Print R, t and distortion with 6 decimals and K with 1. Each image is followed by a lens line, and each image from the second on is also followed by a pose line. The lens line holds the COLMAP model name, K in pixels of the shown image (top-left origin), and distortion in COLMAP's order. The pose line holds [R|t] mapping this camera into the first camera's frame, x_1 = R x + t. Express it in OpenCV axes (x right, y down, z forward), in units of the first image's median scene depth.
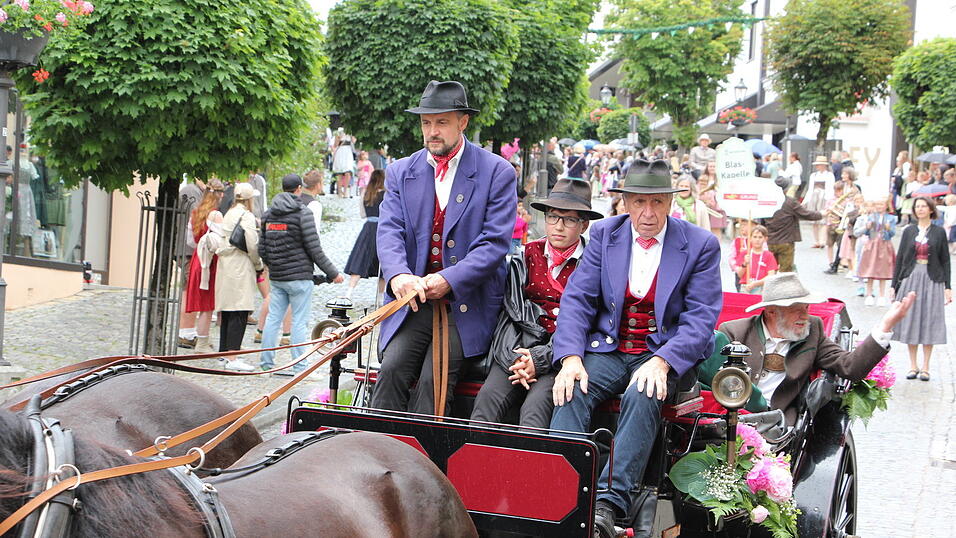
lens RADIAL K [[2547.0, 0, 477.6], [0, 2547.0, 291.1], [0, 0, 1]] dist [0.467979, 1.199654]
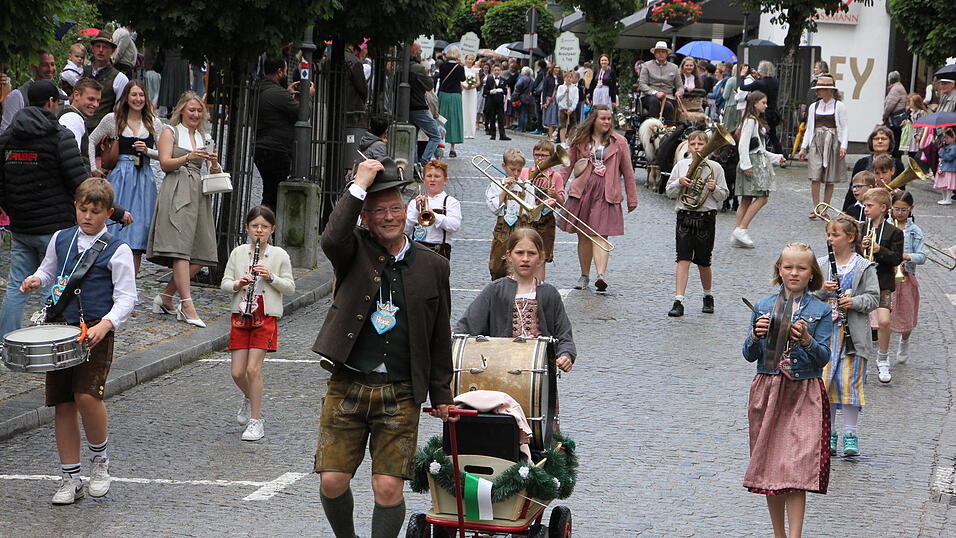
lens RADIAL K [[3060.3, 0, 504.2], [0, 3060.3, 327.4], [0, 0, 1]] dist [0.792035, -0.496237]
pose [[0.998307, 0.009249, 0.057416, 0.004688], [-0.011204, 0.999365, 0.033820, -0.008983], [-0.057067, -0.034406, 0.997777, 0.139294]]
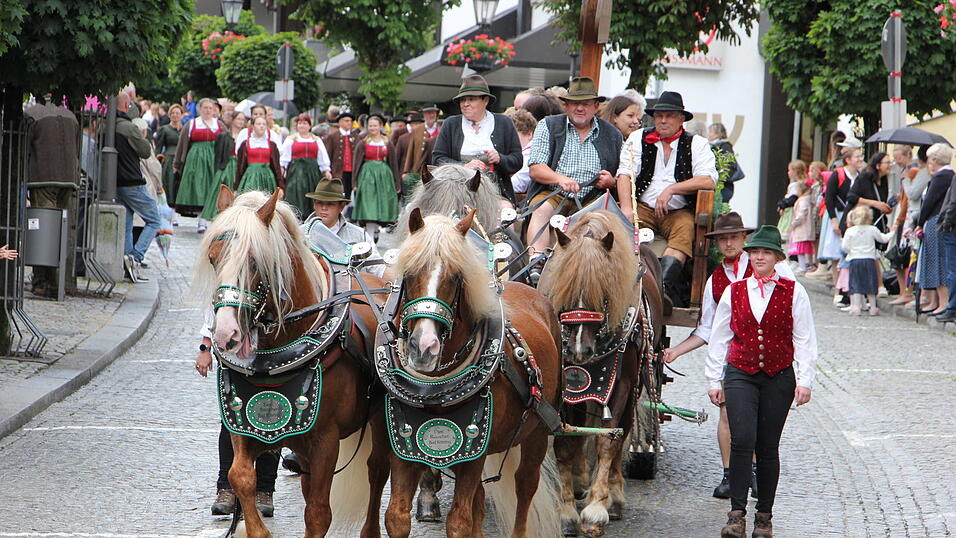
lens RADIAL K [[3084.2, 0, 447.4], [0, 3084.2, 272.9], [0, 0, 1]] dist [0.741319, 0.240351]
pose [[0.986425, 0.002480, 0.164193, -0.010302], [-0.000914, 0.999953, -0.009610, -0.016560], [-0.164209, 0.009329, 0.986381, 0.371860]]
